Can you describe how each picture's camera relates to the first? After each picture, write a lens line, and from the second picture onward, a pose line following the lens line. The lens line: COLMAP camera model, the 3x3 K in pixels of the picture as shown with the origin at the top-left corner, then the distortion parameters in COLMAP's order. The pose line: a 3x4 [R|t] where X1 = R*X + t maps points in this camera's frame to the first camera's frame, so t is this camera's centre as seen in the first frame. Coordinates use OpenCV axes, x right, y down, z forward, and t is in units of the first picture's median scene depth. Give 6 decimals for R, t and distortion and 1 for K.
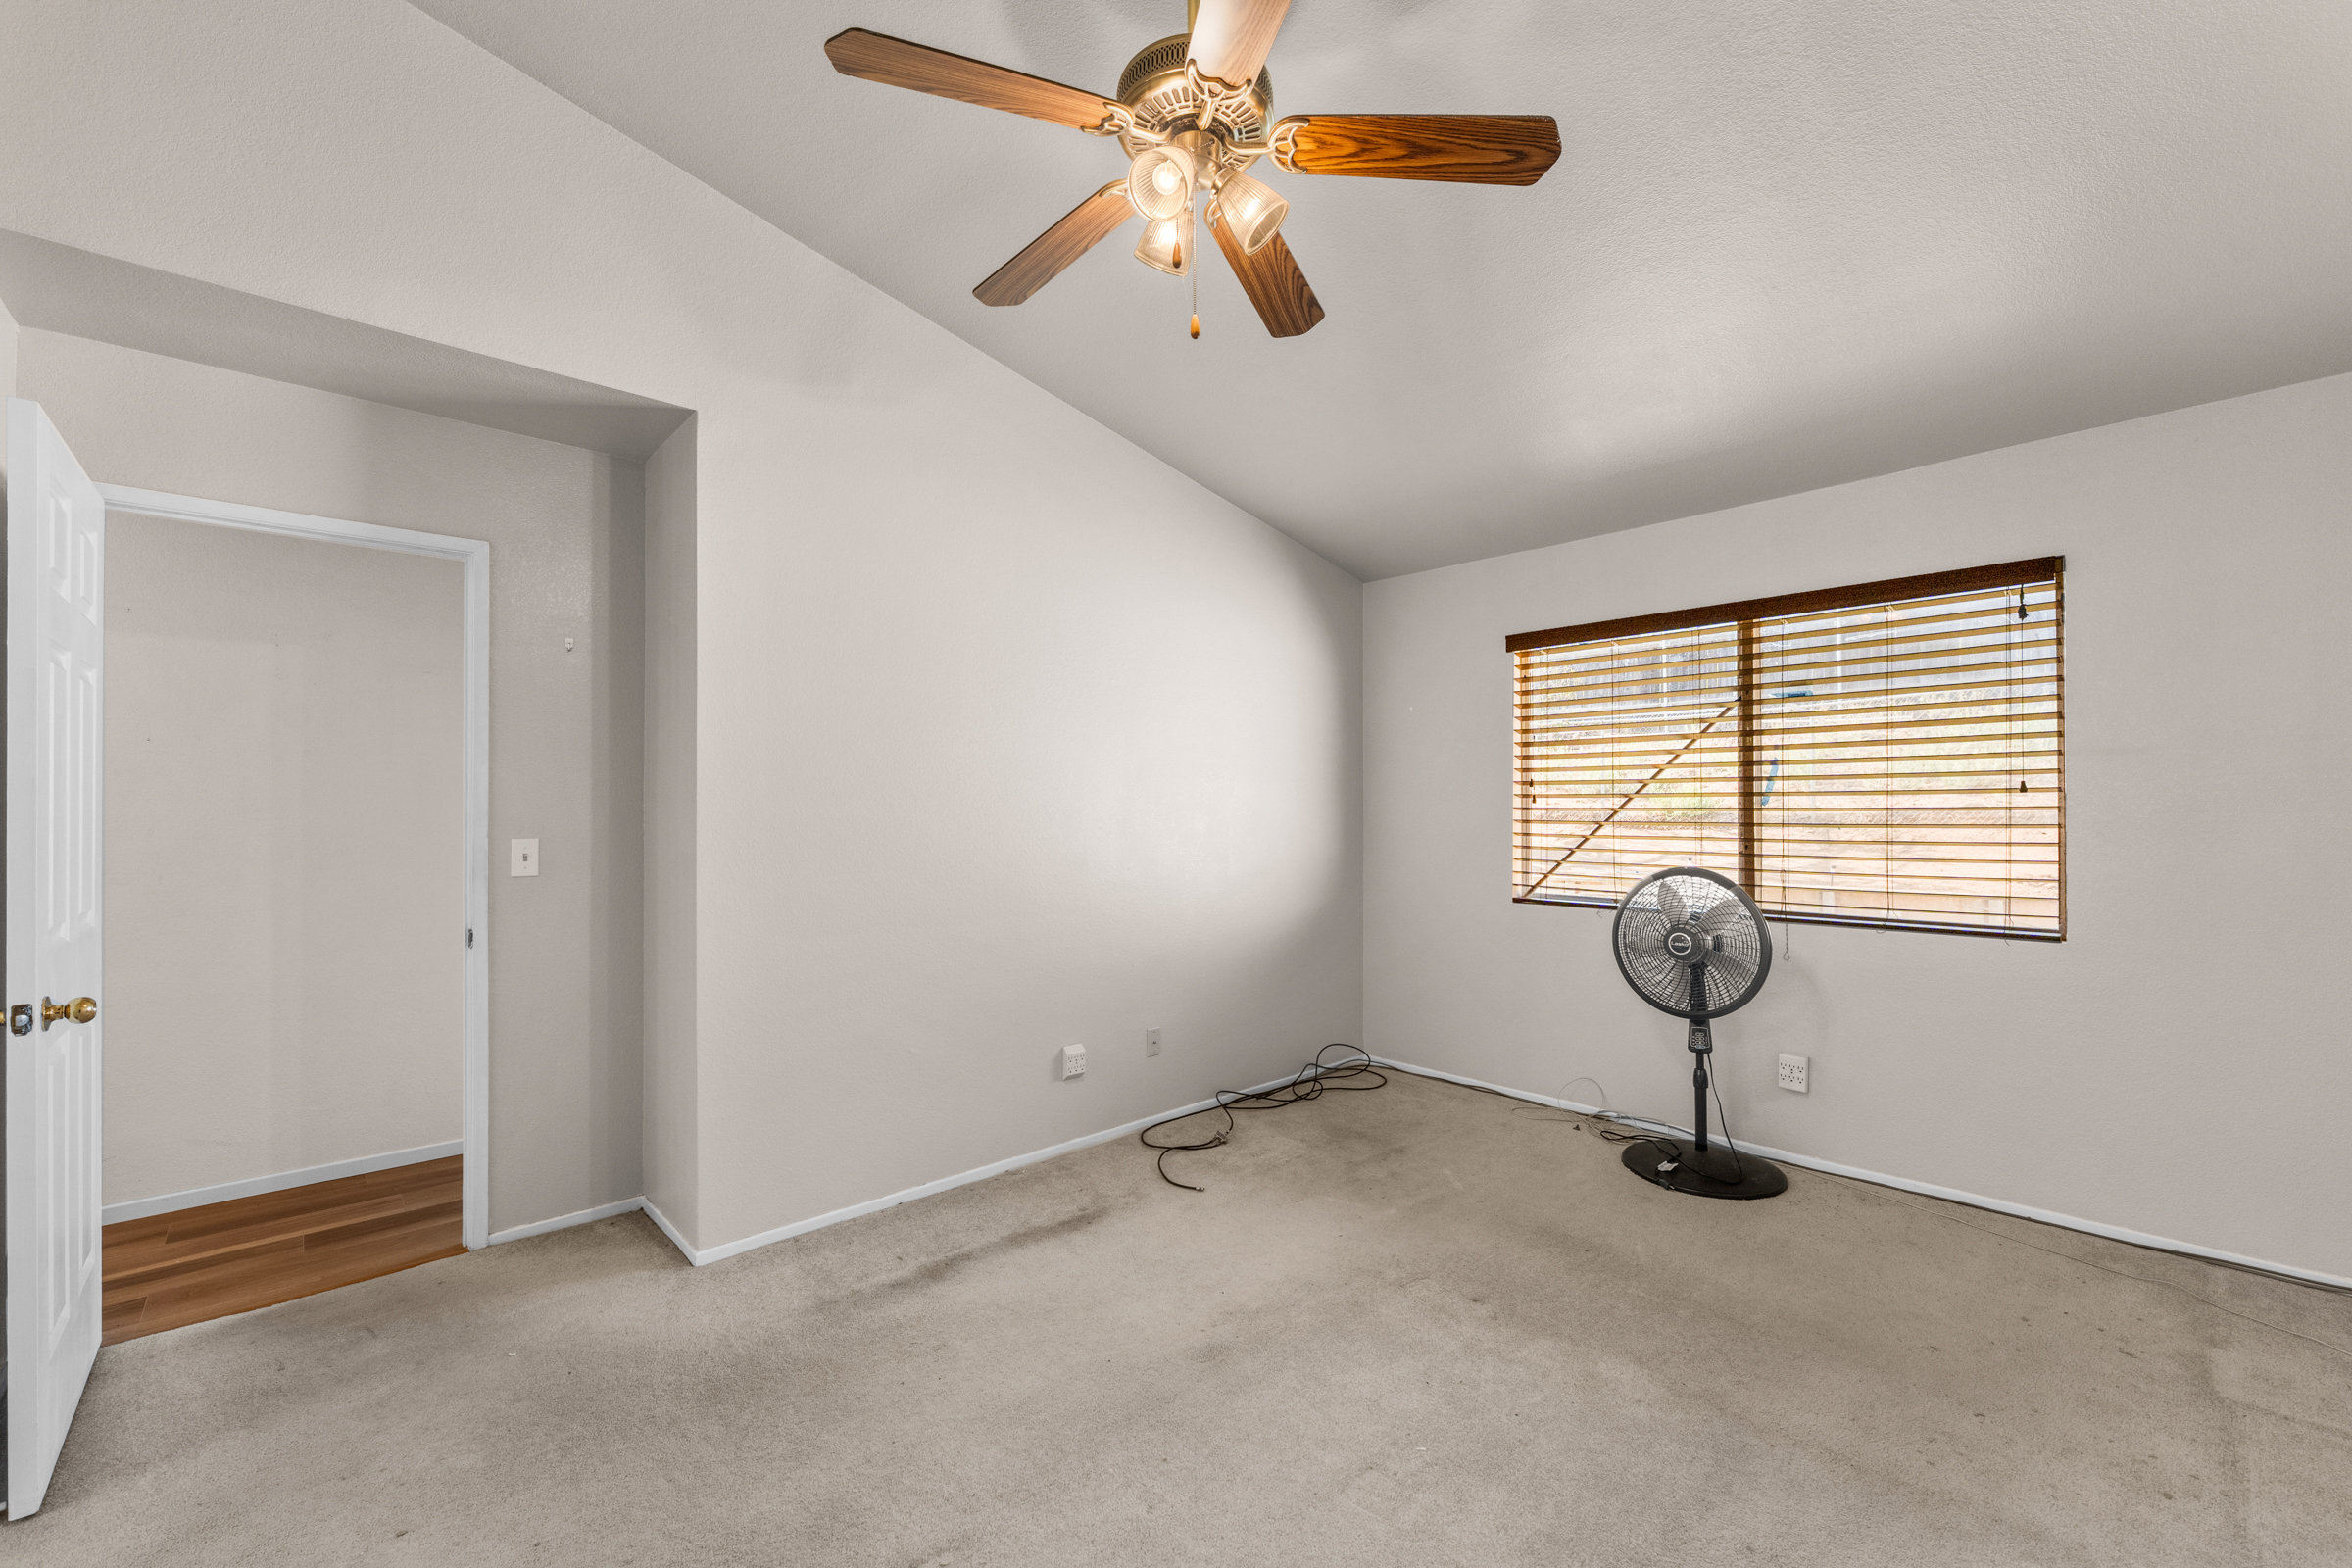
lens RADIAL K [[954.6, 0, 1170.9], [0, 954.6, 815.4], [0, 0, 1]] dist [-0.000268, 0.000063]
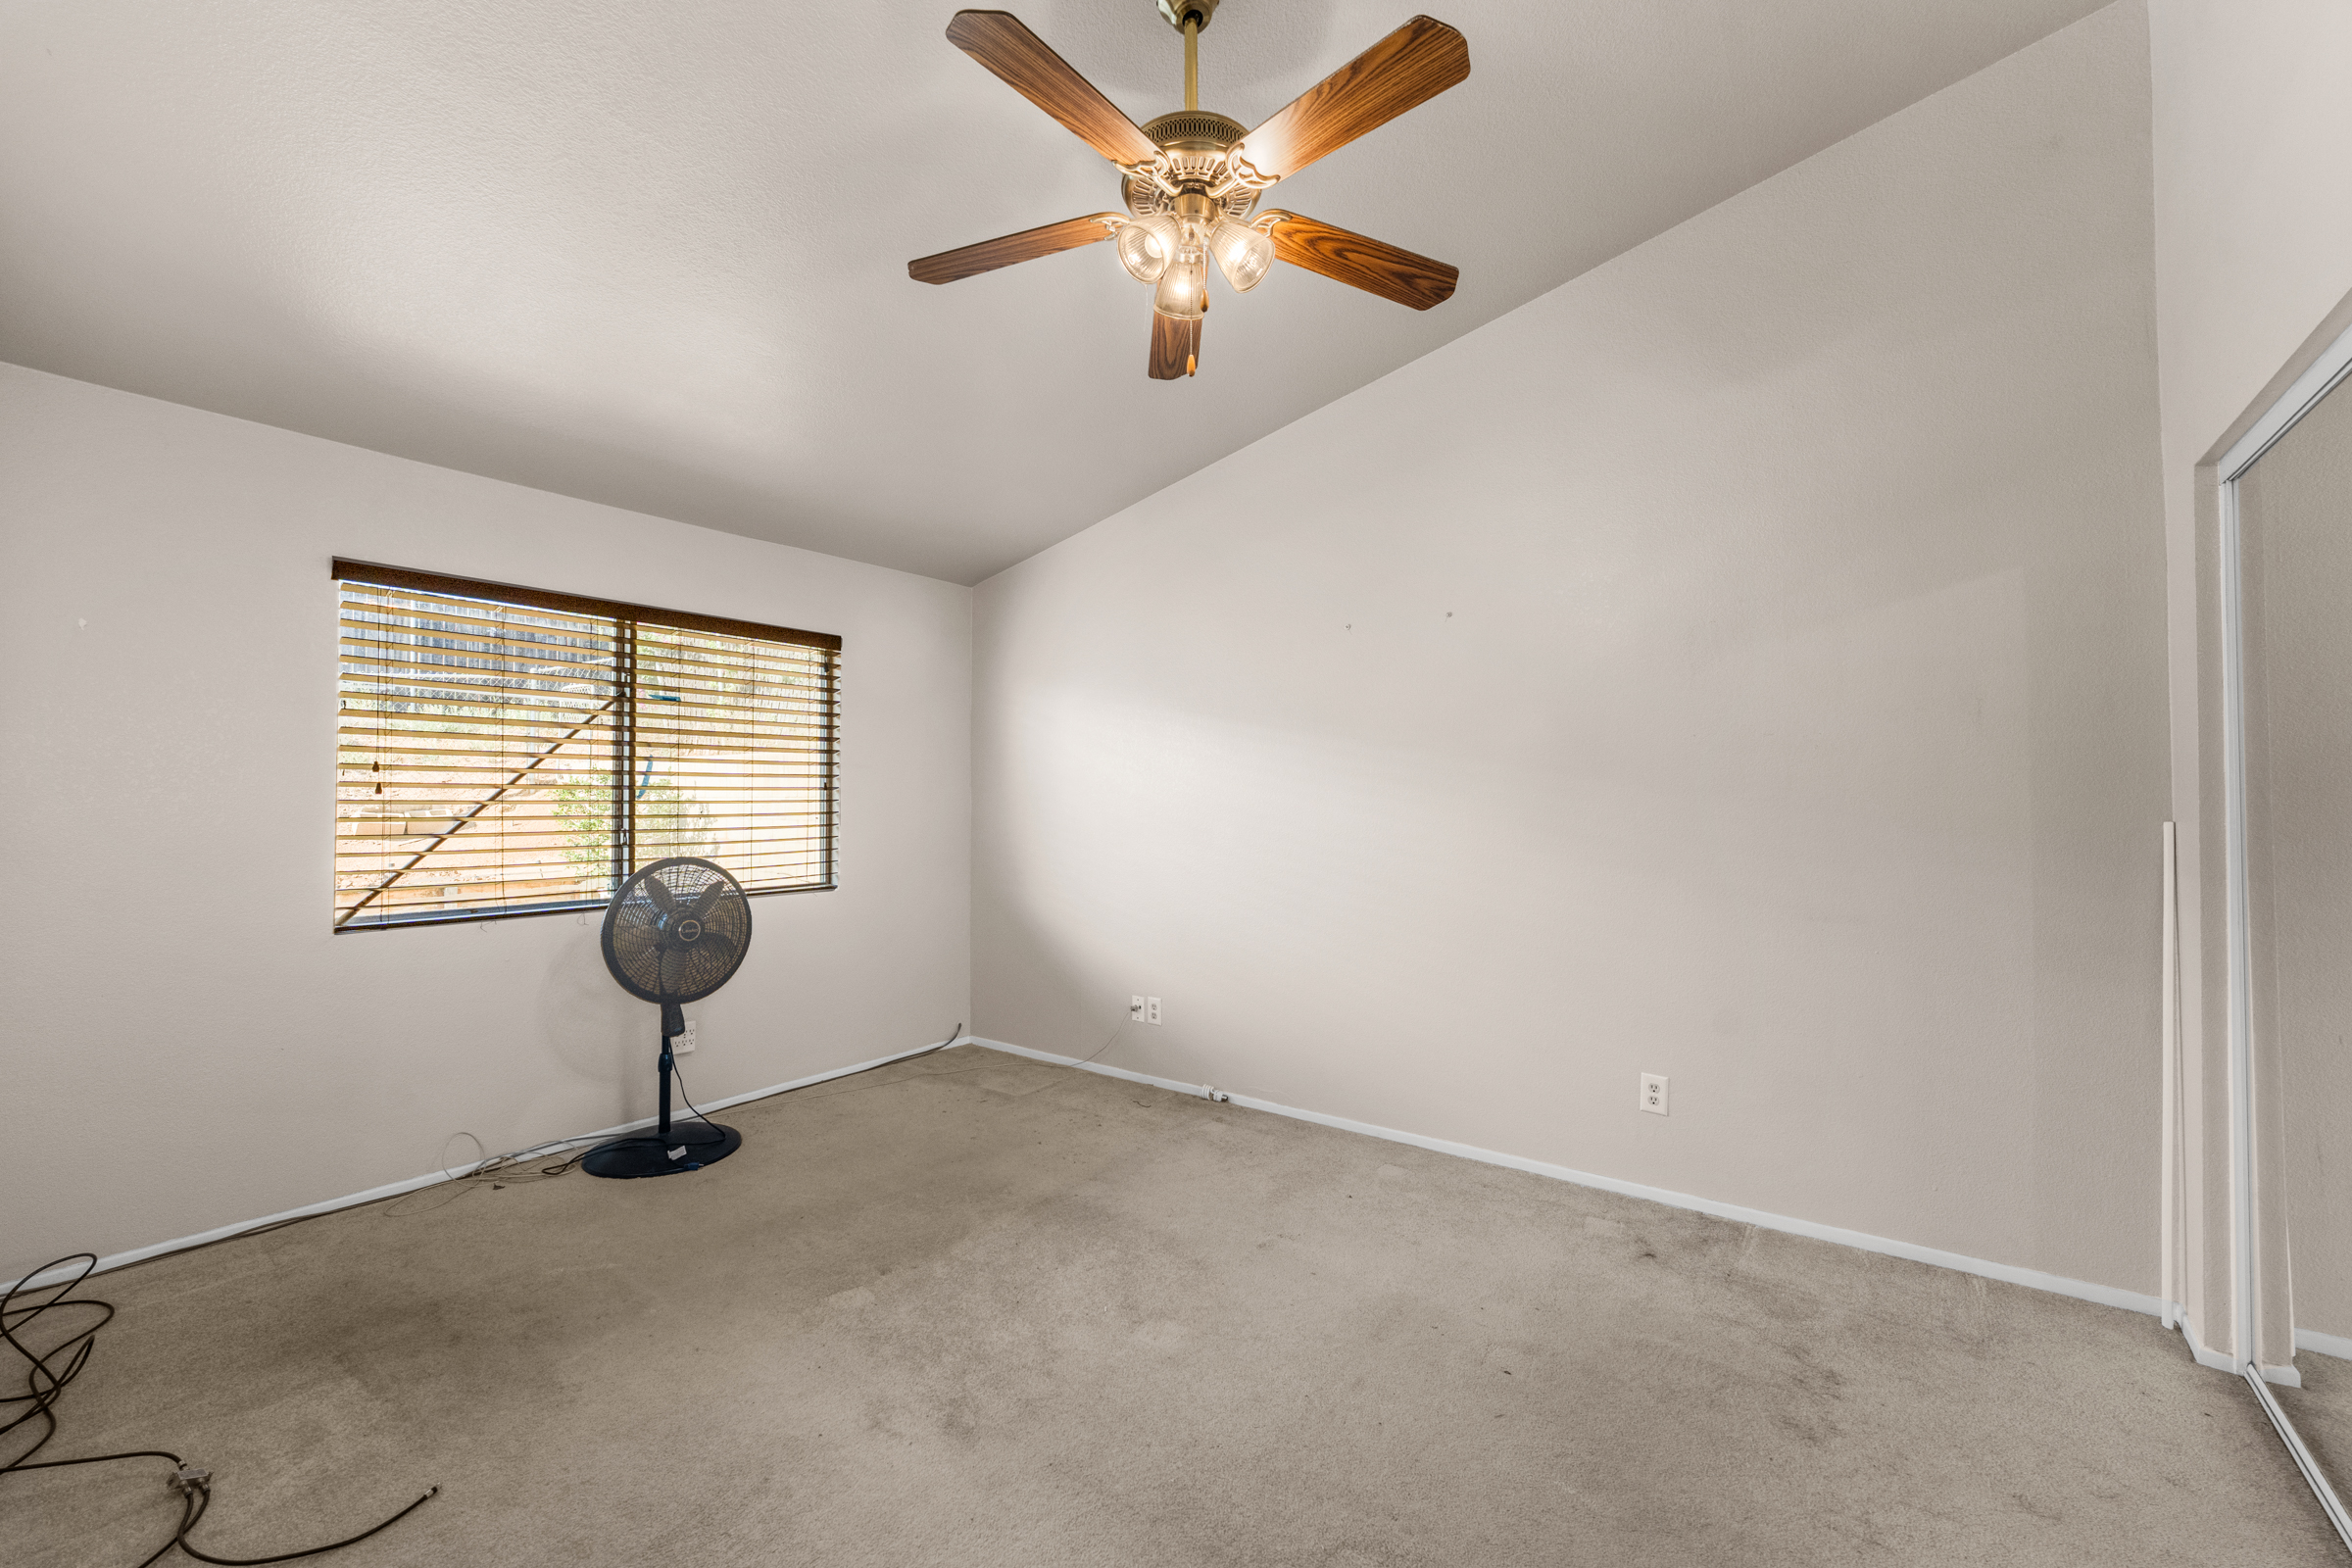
lens RADIAL K [[947.3, 0, 1172.5], [0, 947.3, 797.3], [0, 0, 1]] dist [-0.000574, 0.000140]
pose [[-0.181568, 0.005191, 0.983365, -0.549380], [0.008456, 0.999957, -0.003717, -0.002739], [-0.983342, 0.007641, -0.181604, 0.639365]]
